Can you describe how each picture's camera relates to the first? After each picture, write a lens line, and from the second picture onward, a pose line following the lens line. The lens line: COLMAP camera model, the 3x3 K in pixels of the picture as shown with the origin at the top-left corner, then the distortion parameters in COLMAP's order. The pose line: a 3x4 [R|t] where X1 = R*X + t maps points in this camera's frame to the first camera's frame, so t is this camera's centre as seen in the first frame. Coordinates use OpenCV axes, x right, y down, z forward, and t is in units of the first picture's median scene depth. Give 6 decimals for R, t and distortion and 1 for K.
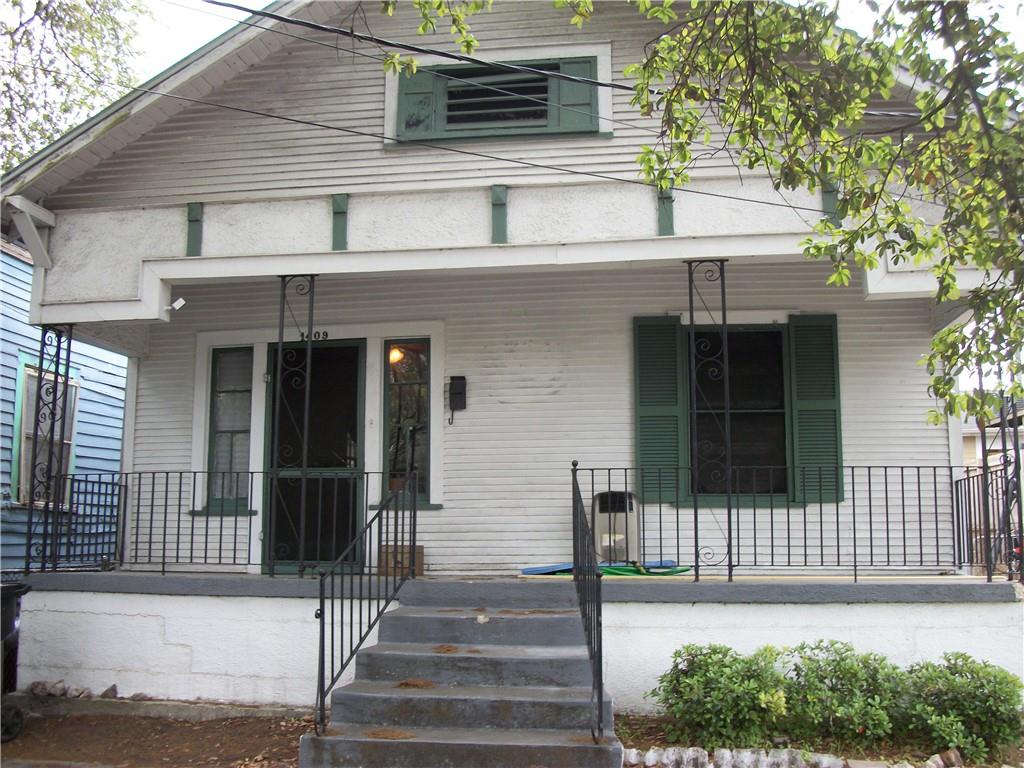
lens RADIAL K [[1001.3, 0, 512.0], [0, 1001.3, 384.0], [0, 0, 1]] dist [-0.120039, 0.047827]
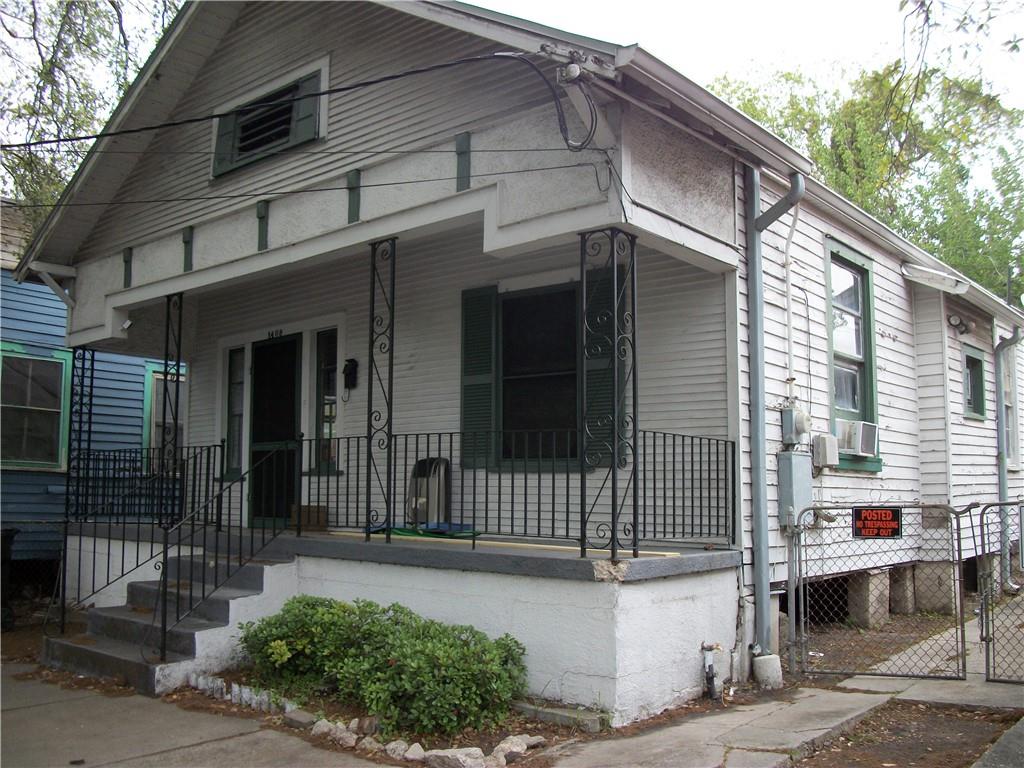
lens RADIAL K [[1001.3, 0, 512.0], [0, 1001.3, 384.0], [0, 0, 1]] dist [-0.120039, 0.047827]
pose [[0.829552, -0.057434, -0.555467, 0.797714], [0.077416, 0.996920, 0.012536, 0.022414], [0.553037, -0.053402, 0.831444, 0.165882]]
